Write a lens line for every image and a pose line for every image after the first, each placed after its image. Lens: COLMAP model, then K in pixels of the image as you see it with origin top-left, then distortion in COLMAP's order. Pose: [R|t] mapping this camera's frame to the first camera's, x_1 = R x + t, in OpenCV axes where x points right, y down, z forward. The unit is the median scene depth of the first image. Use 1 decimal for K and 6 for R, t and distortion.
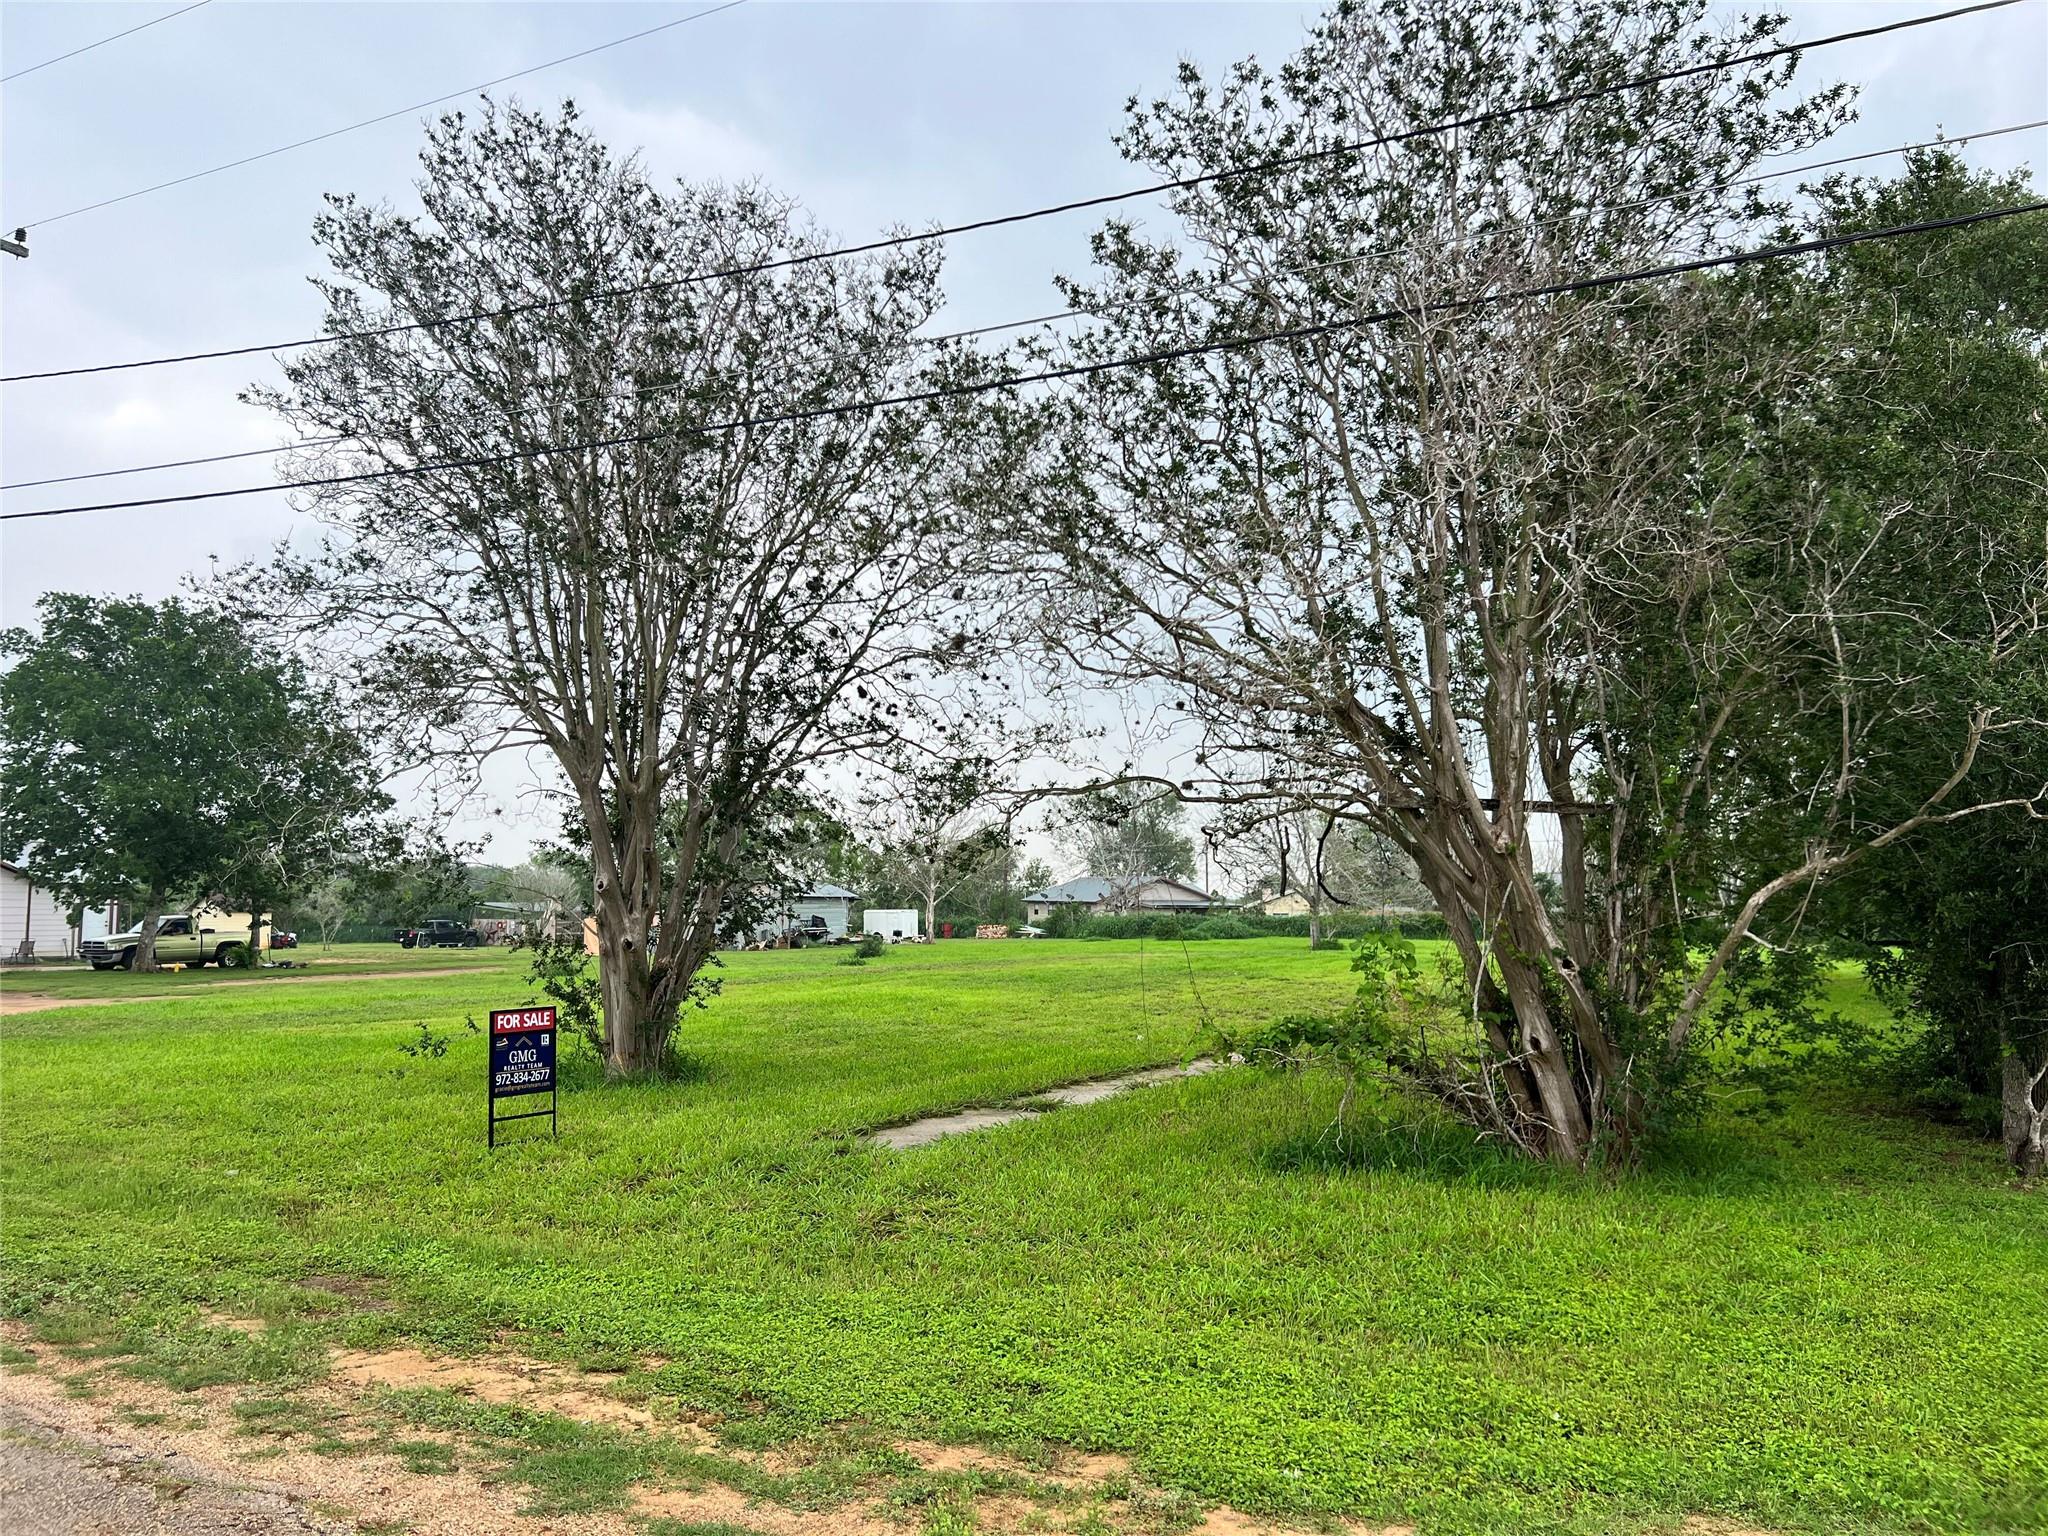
lens RADIAL K [[1554.8, 0, 995.9], [0, 1554.8, 763.7], [0, 0, 1]] dist [0.106477, -0.082109]
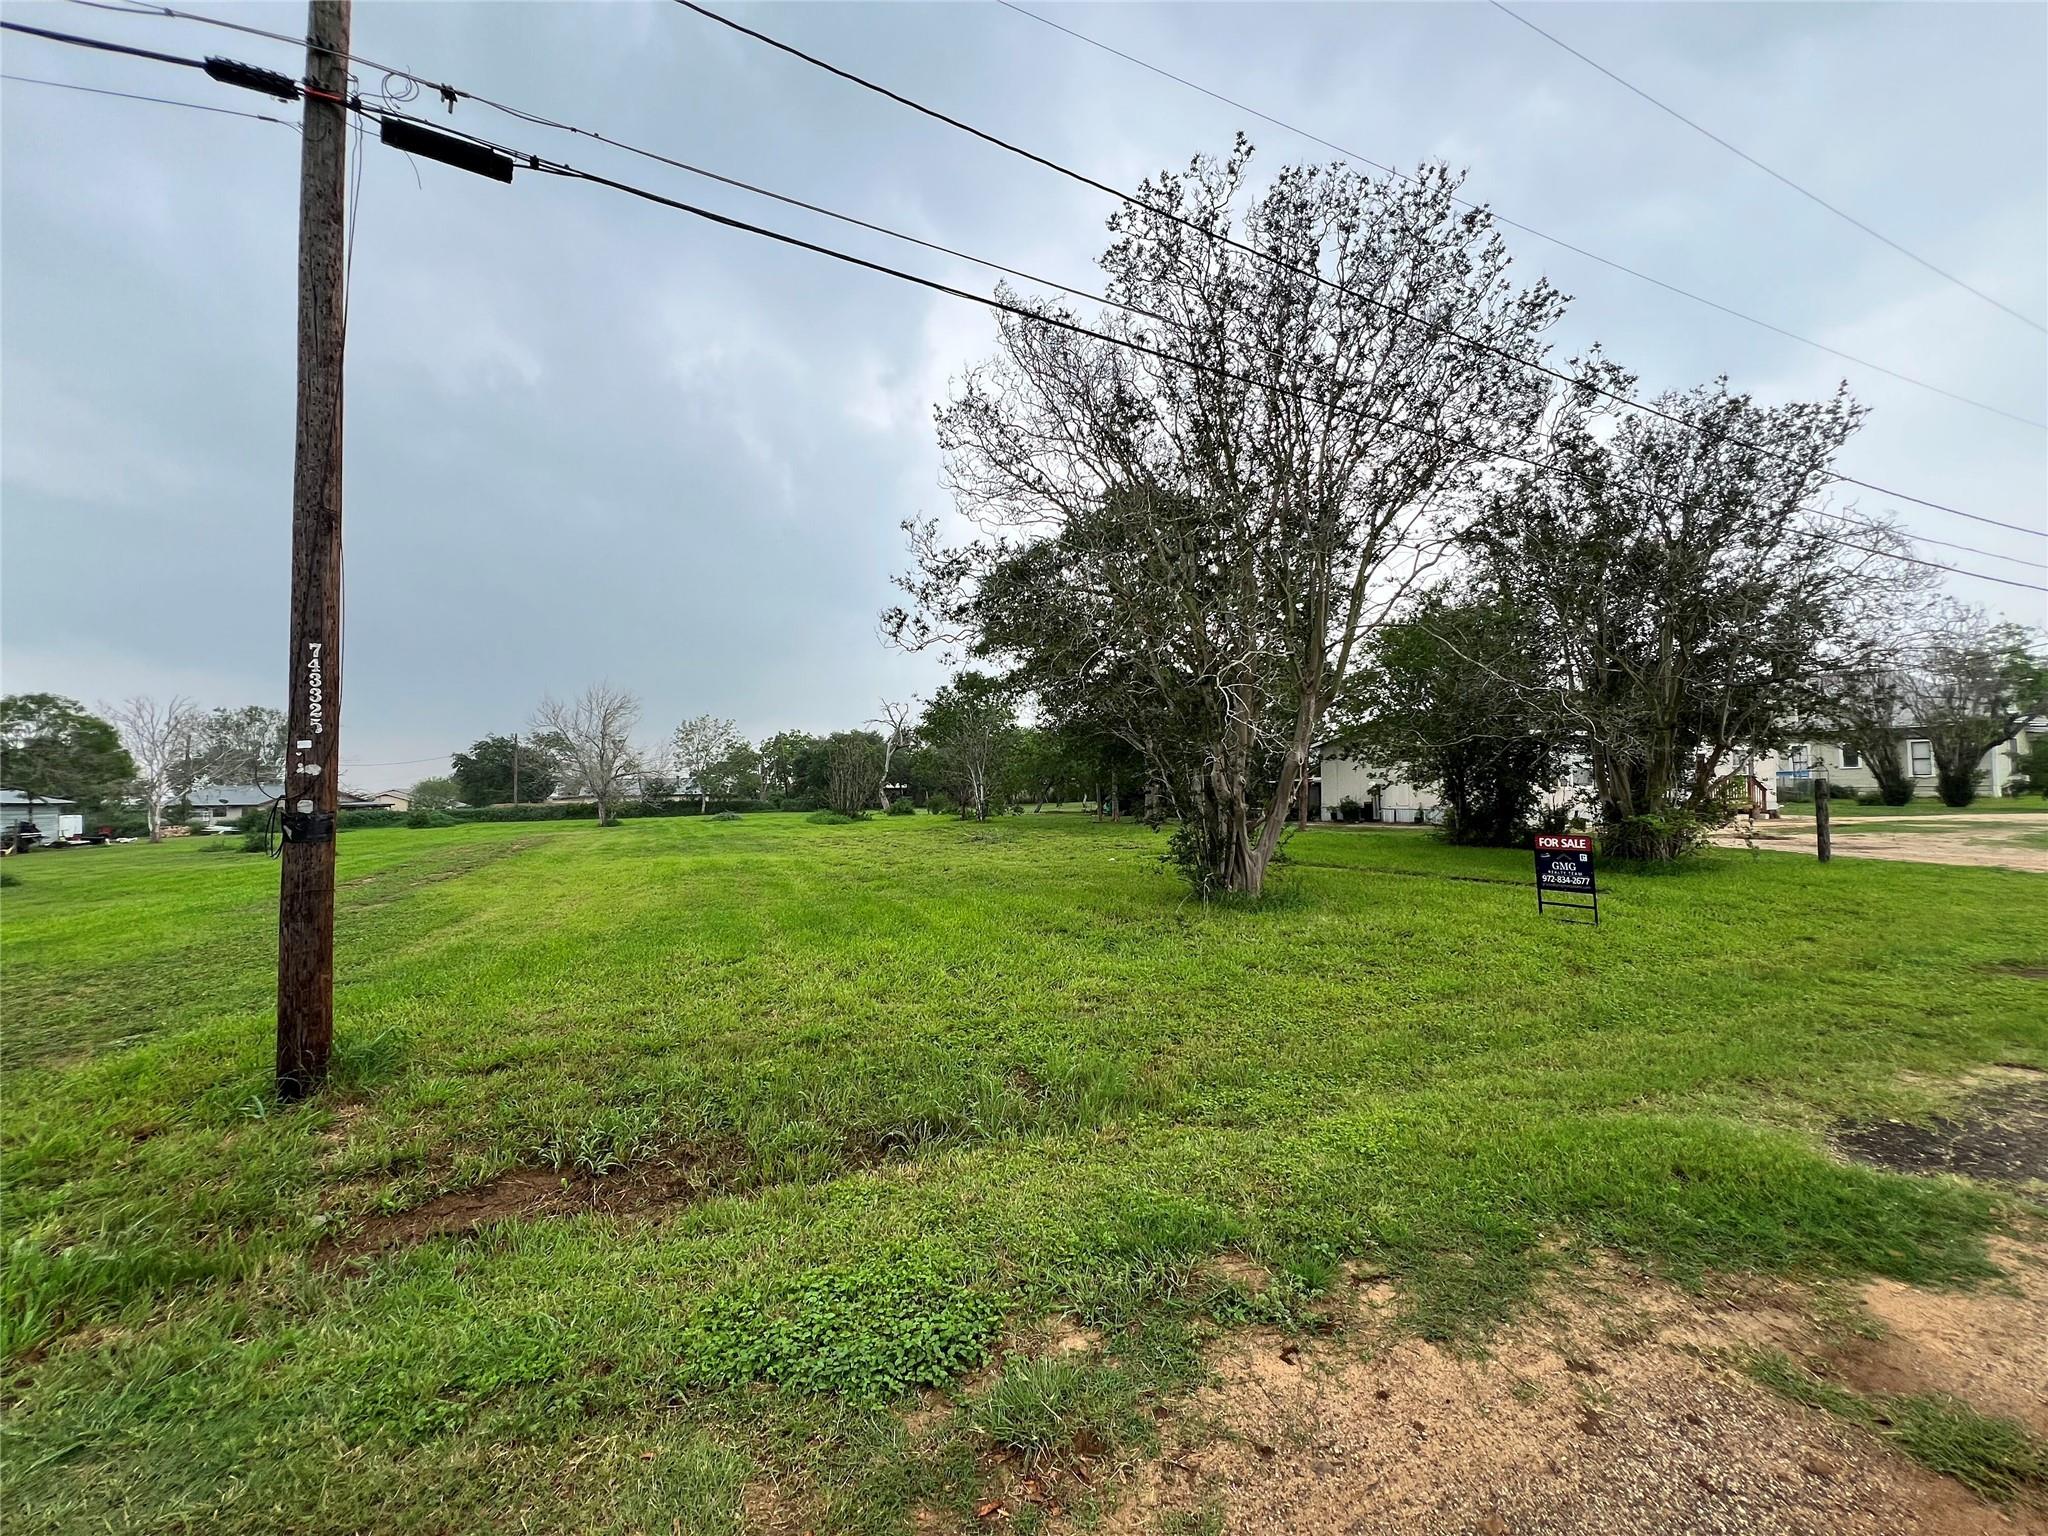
lens RADIAL K [[833.9, 0, 1020.3], [0, 833.9, 762.0], [0, 0, 1]] dist [-0.000707, 0.000010]
pose [[0.589560, 0.013465, 0.807613, -0.247097], [-0.048840, 0.998626, 0.019003, 0.019913], [-0.806247, -0.050647, 0.589407, 0.192466]]
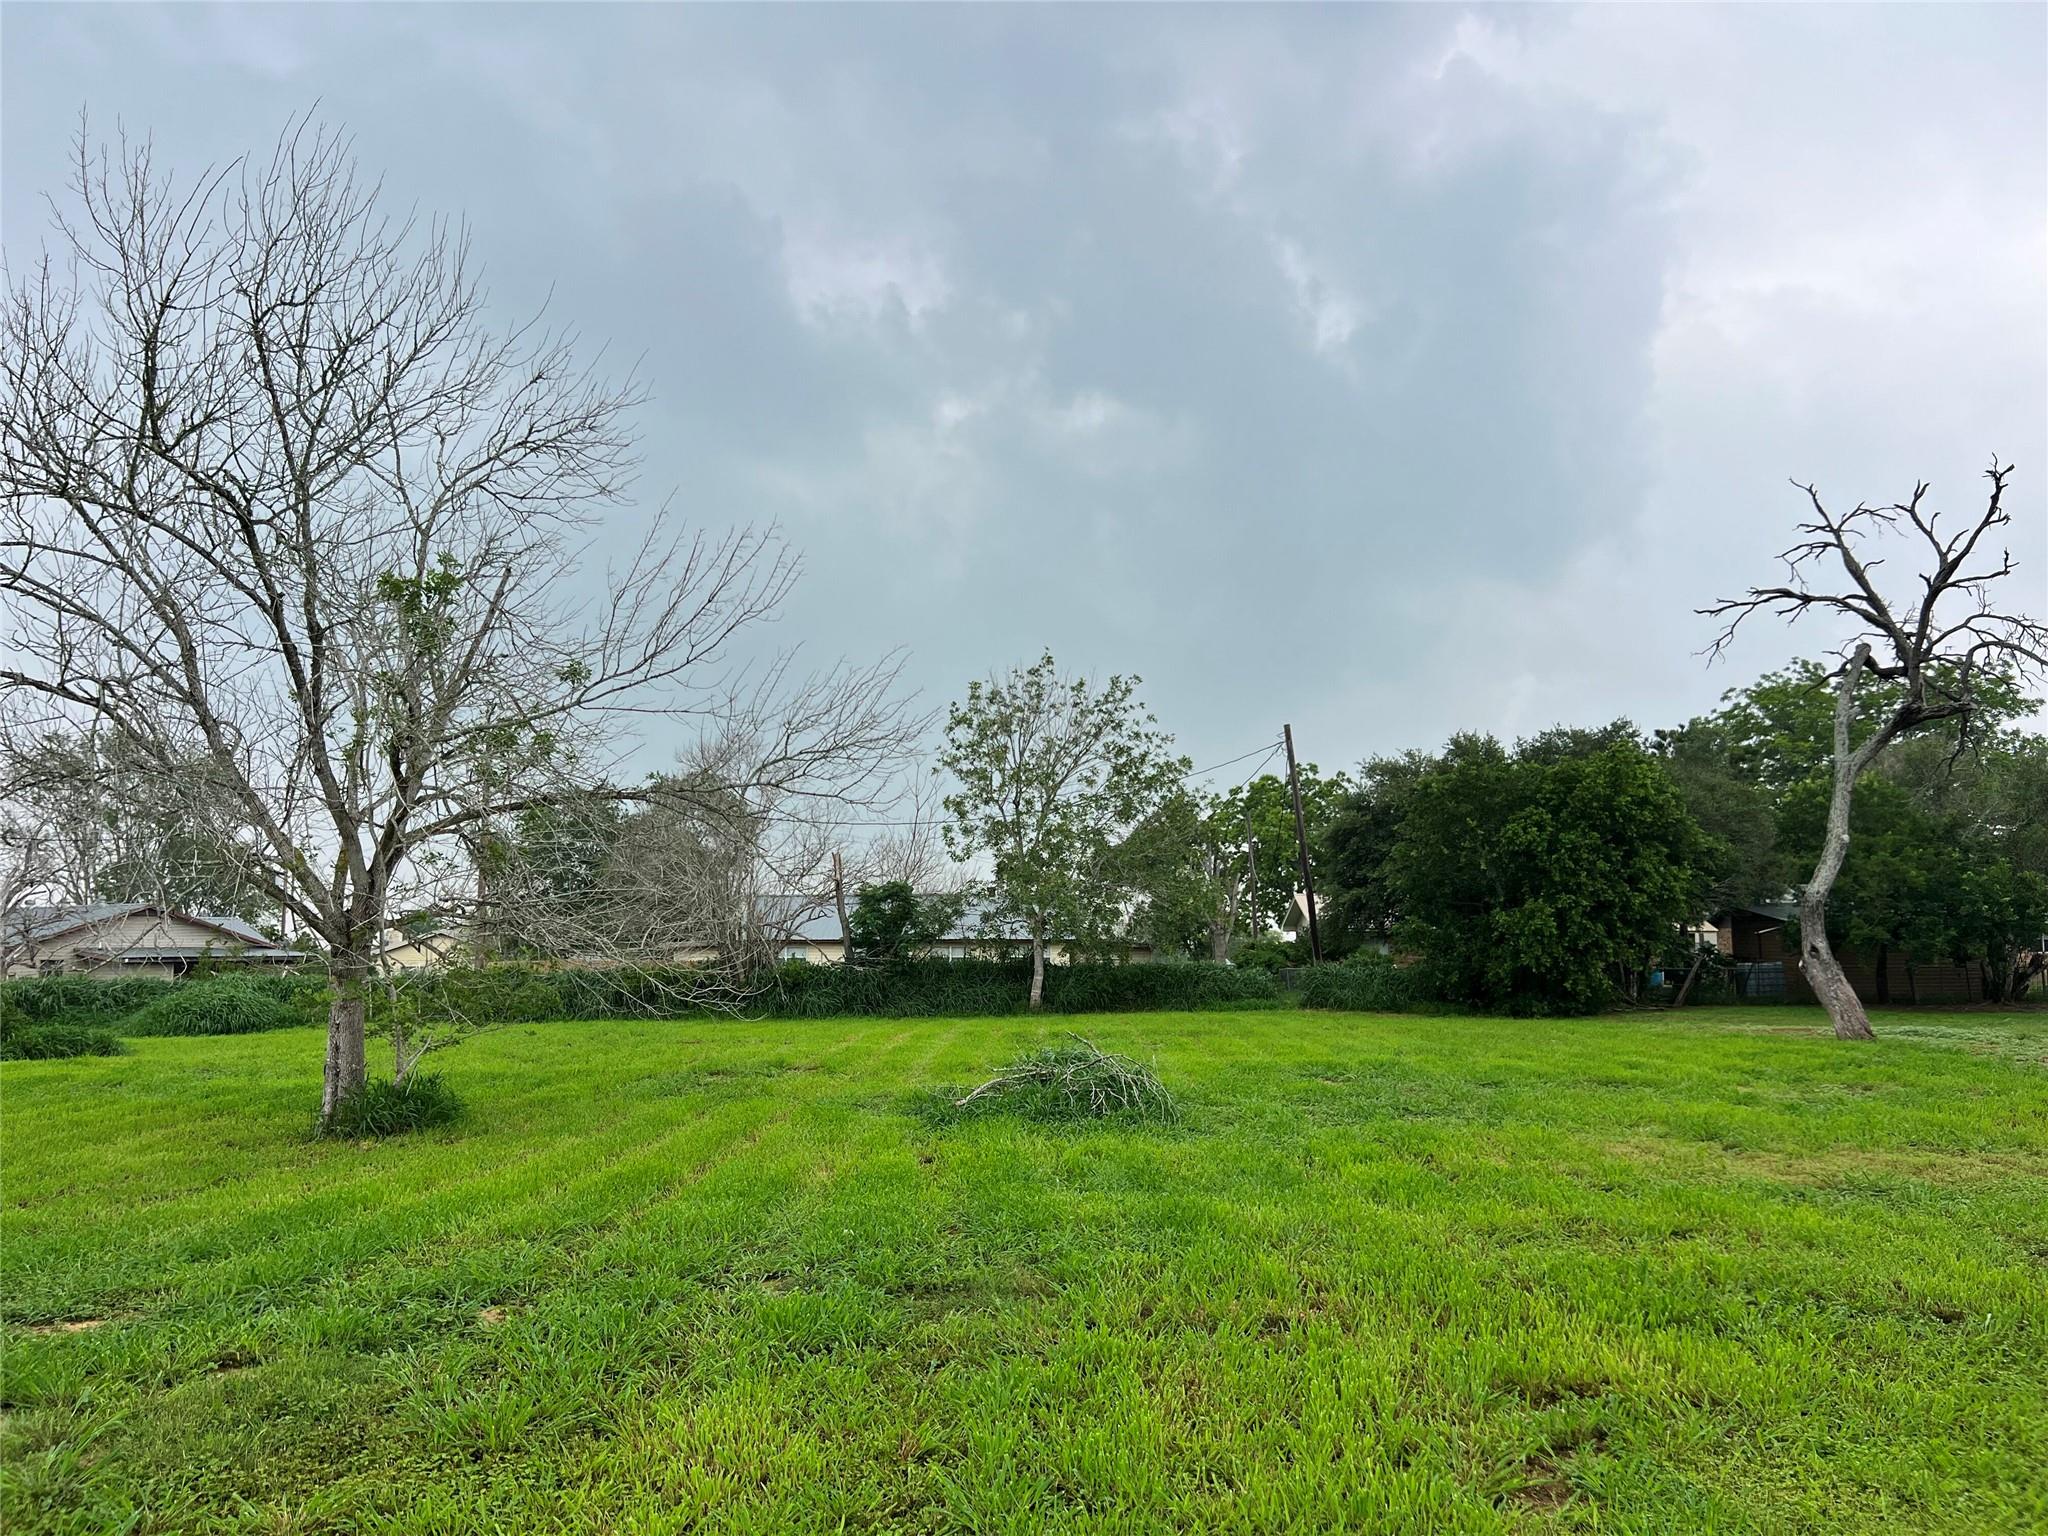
lens RADIAL K [[1562.6, 0, 1025.7], [0, 1562.6, 760.5], [0, 0, 1]] dist [0.073743, -0.081164]
pose [[0.862938, 0.056357, 0.502157, 0.185236], [-0.039737, 0.998252, -0.043747, 0.074258], [-0.503745, 0.017797, 0.863669, 0.798258]]
